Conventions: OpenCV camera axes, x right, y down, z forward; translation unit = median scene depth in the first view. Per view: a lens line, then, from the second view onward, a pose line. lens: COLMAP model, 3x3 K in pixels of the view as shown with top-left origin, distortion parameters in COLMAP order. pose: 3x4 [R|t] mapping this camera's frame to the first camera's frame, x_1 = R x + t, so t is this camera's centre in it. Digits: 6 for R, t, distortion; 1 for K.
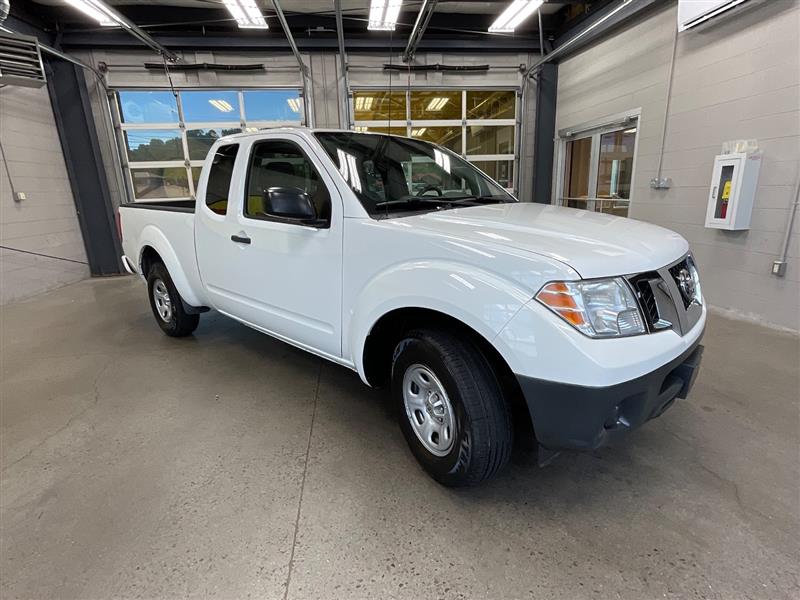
lens RADIAL K [[417.2, 0, 401.4], [0, 417.2, 300.8], [0, 0, 1]] dist [-0.018654, 0.012610]
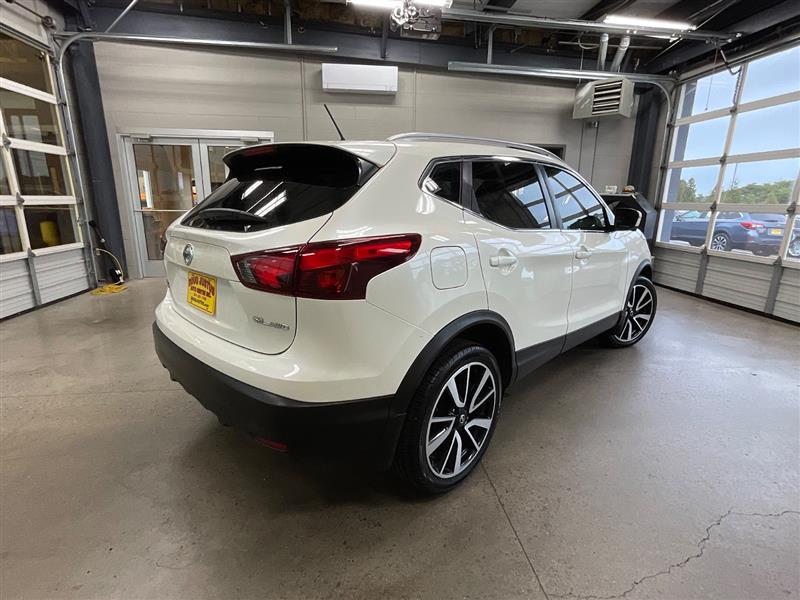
lens RADIAL K [[407.5, 0, 401.4], [0, 407.5, 300.3], [0, 0, 1]] dist [-0.001241, 0.001241]
pose [[0.003549, -0.213217, 0.976998, -0.506140], [0.242789, 0.947955, 0.205997, -0.128869], [-0.970073, 0.236473, 0.055131, 0.541070]]
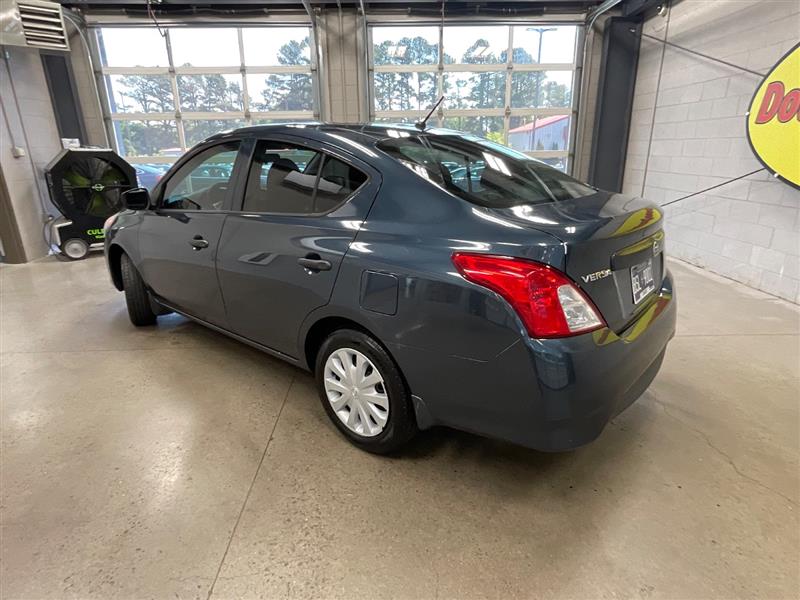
lens RADIAL K [[464.1, 0, 401.1], [0, 464.1, 300.2], [0, 0, 1]] dist [-0.025342, 0.020364]
pose [[-0.995184, 0.012860, 0.097176, -0.244768], [0.063836, 0.837344, 0.542936, -0.247664], [-0.074387, 0.546525, -0.834133, 0.919170]]
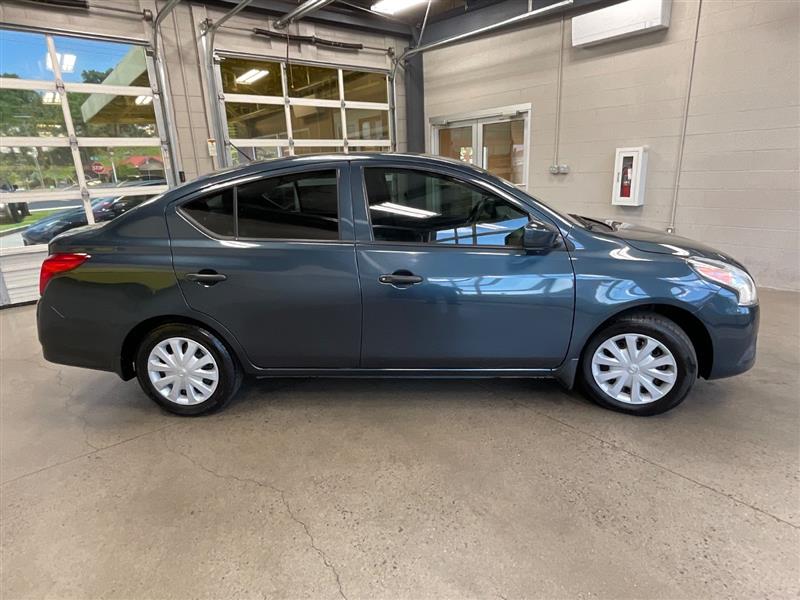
lens RADIAL K [[464.1, 0, 401.1], [0, 464.1, 300.2], [0, 0, 1]] dist [-0.025342, 0.020364]
pose [[0.847619, -0.149189, 0.509199, -0.355745], [0.147799, 0.988062, 0.043462, -0.028899], [-0.509604, 0.038420, 0.859551, 0.081681]]
